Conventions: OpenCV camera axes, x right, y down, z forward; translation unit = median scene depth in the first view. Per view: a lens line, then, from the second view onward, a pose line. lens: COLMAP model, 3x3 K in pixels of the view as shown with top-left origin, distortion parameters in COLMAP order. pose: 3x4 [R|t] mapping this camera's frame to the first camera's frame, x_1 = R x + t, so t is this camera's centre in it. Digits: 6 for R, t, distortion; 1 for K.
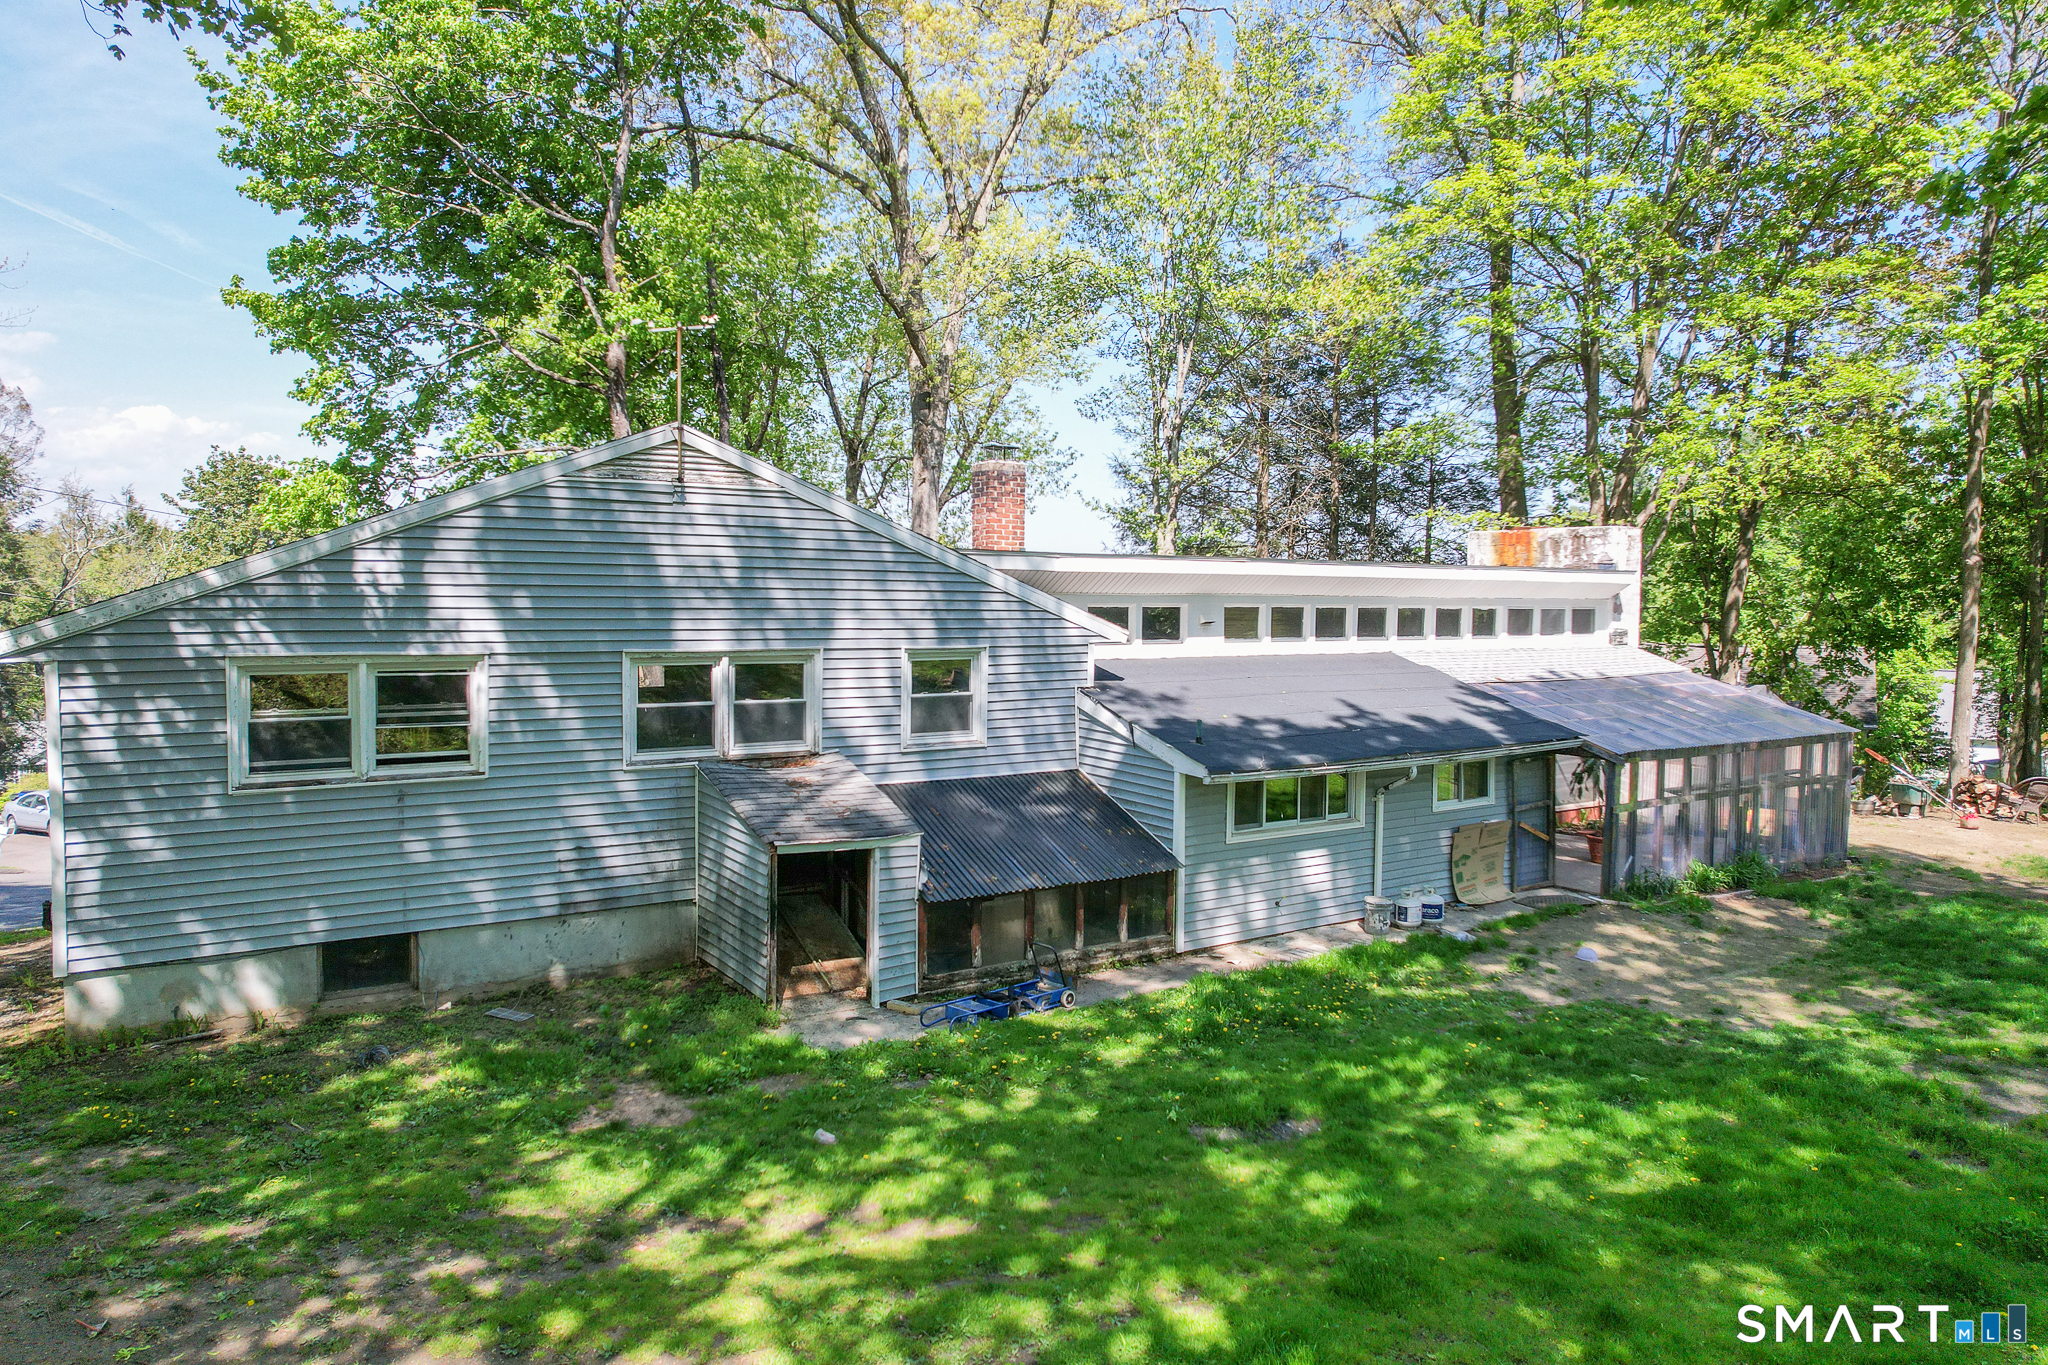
lens RADIAL K [[1295.3, 0, 1035.2], [0, 1295.3, 650.5], [0, 0, 1]] dist [-0.041262, 0.042353]
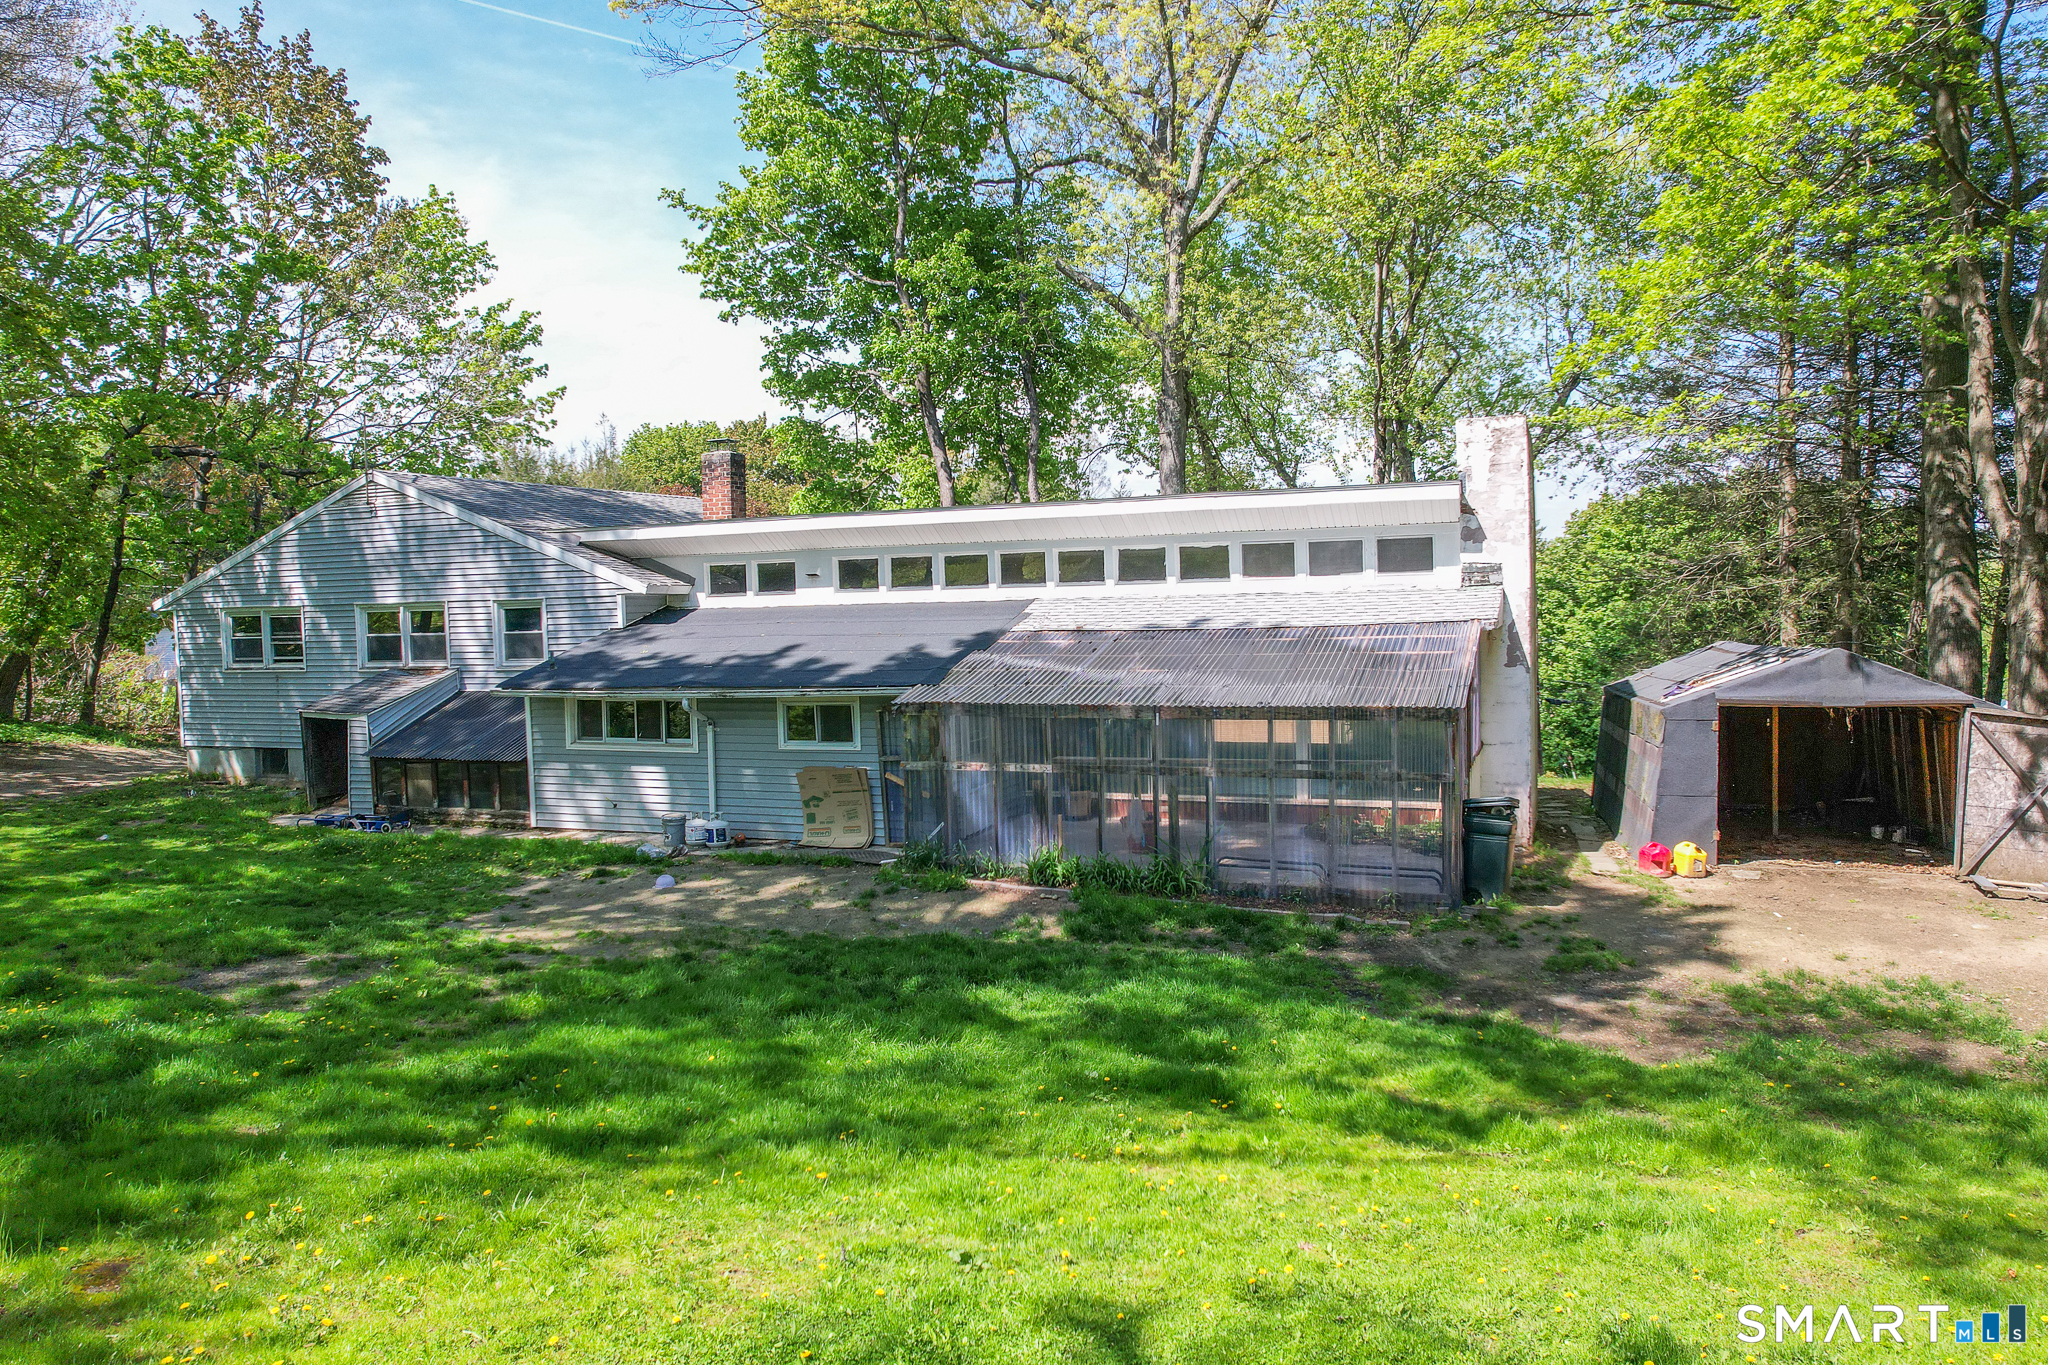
lens RADIAL K [[1295.3, 0, 1068.5], [0, 1295.3, 657.2], [0, 0, 1]] dist [-0.041262, 0.042353]
pose [[0.591260, 0.007188, -0.806449, 1.491912], [-0.003626, 0.999974, 0.006254, 0.052641], [0.806473, -0.000774, 0.591271, 0.671323]]
